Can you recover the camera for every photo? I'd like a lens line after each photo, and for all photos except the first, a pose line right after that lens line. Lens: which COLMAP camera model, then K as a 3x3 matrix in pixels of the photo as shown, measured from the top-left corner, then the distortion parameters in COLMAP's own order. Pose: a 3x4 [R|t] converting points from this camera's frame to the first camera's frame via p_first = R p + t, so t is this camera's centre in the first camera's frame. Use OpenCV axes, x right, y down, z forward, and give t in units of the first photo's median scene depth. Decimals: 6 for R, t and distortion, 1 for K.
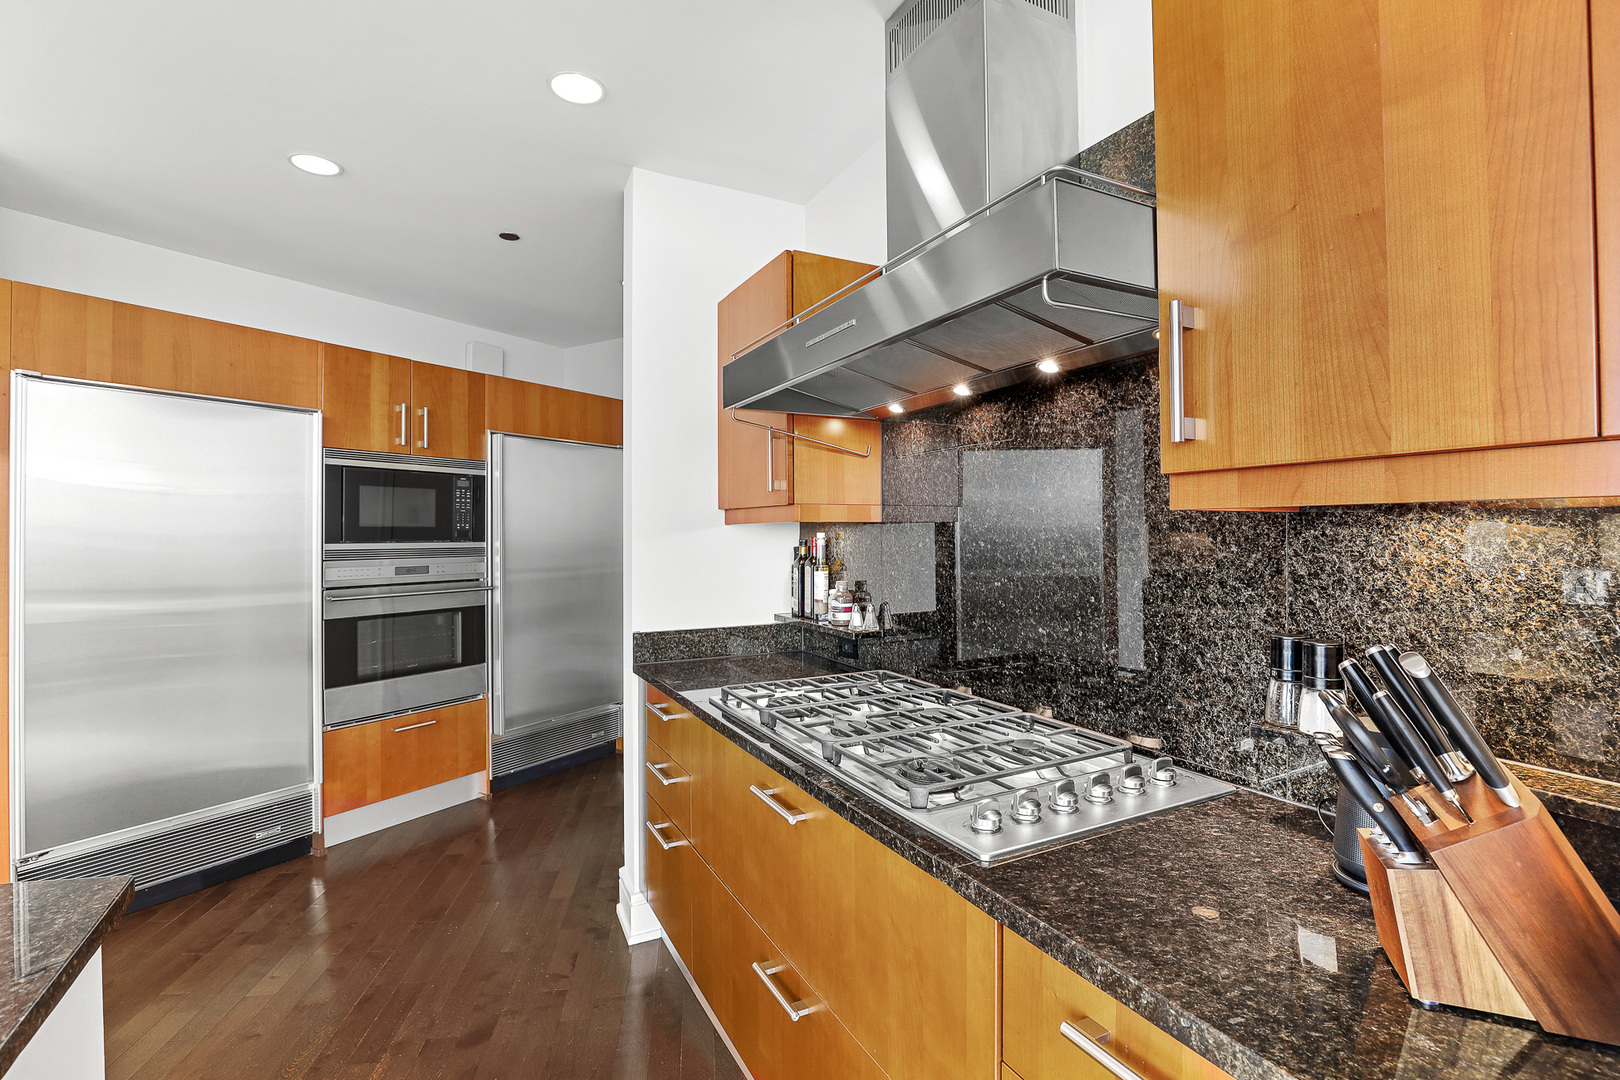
lens RADIAL K [[728.7, 0, 810.4], [0, 728.7, 530.0], [0, 0, 1]] dist [-0.026251, -0.000021]
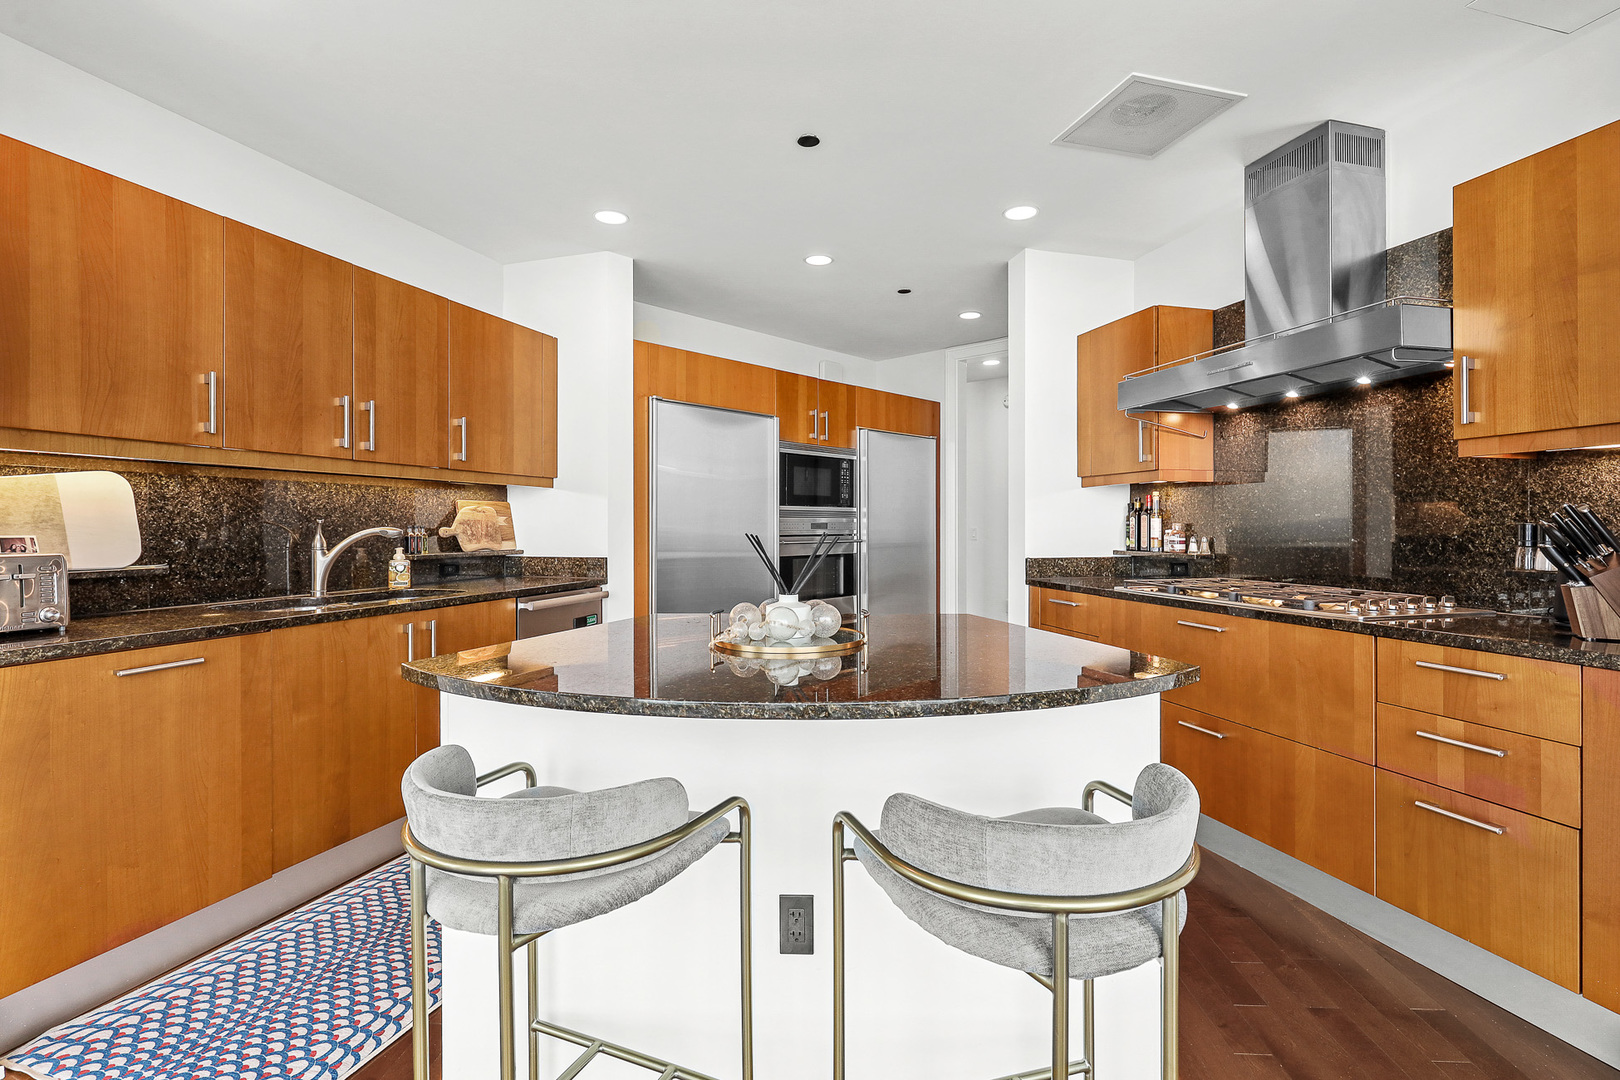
lens RADIAL K [[747.2, 0, 810.0], [0, 747.2, 528.6], [0, 0, 1]] dist [0.003776, 0.000197]
pose [[0.980415, 0.001375, -0.196936, -0.347590], [0.000061, 0.999973, 0.007286, 0.062696], [0.196941, -0.007156, 0.980389, -0.566137]]
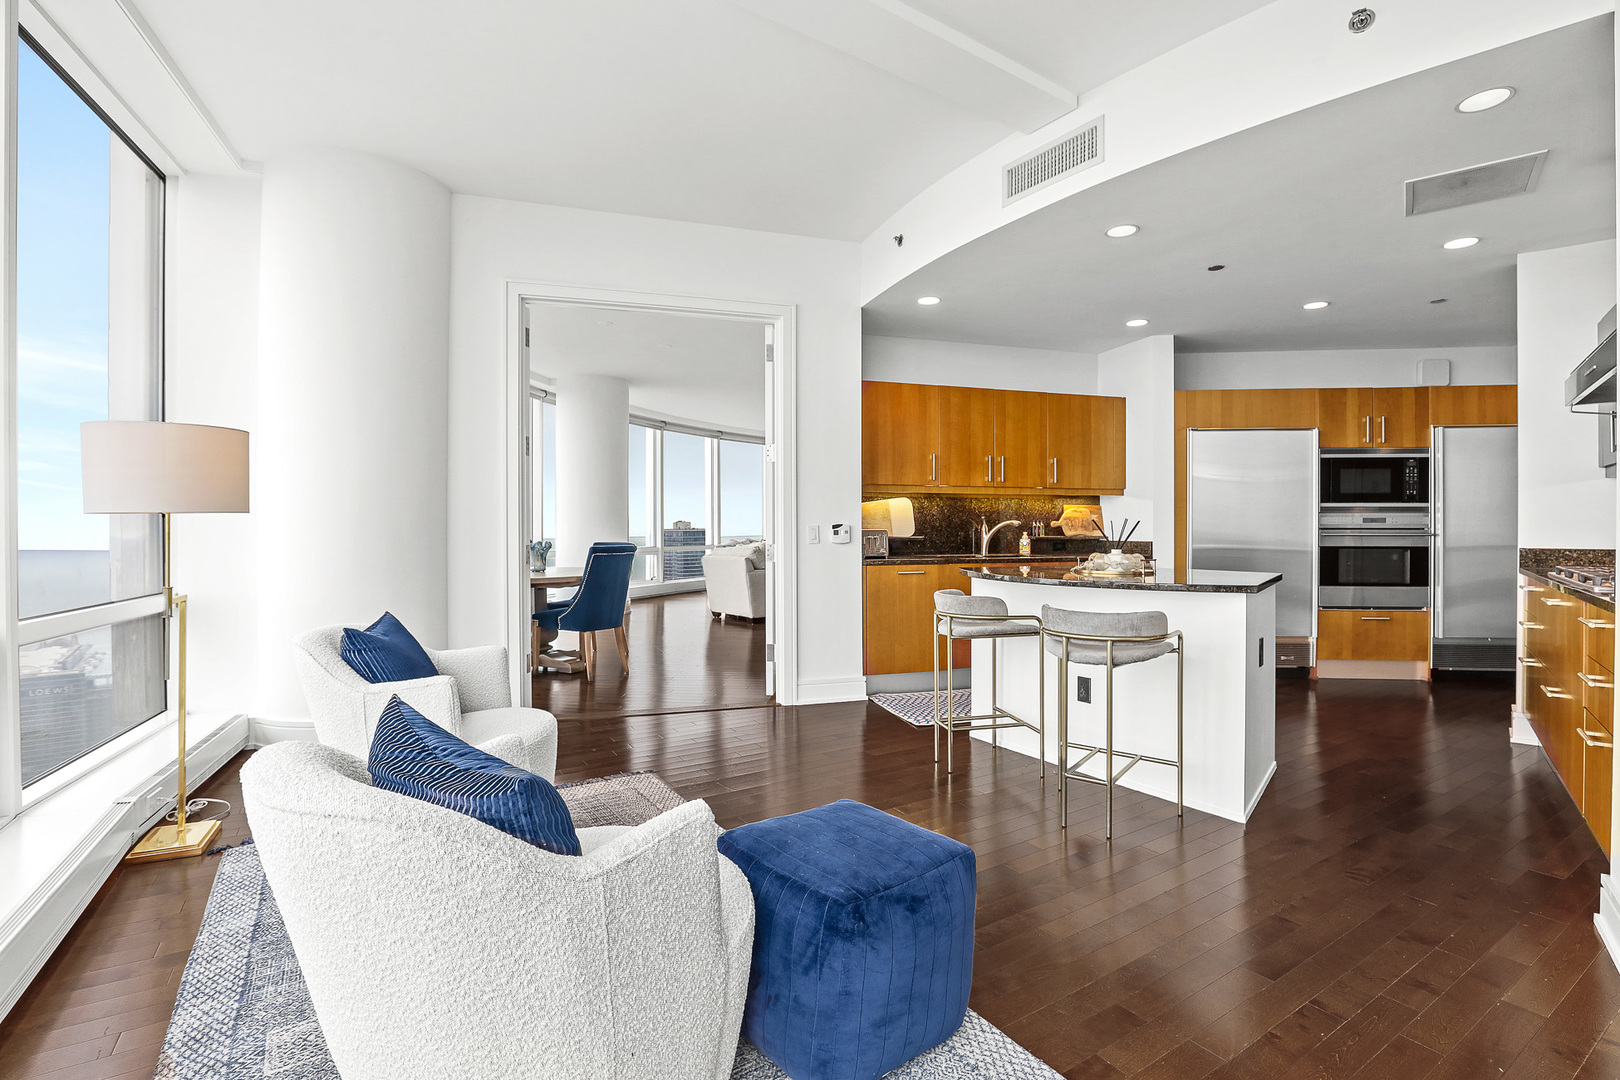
lens RADIAL K [[728.7, 0, 810.4], [0, 728.7, 530.0], [0, 0, 1]] dist [-0.026251, -0.000021]
pose [[0.394668, 0.005358, -0.918808, 0.510516], [0.000663, 0.999981, 0.006117, 0.082845], [0.918824, -0.003023, 0.394657, -0.951604]]
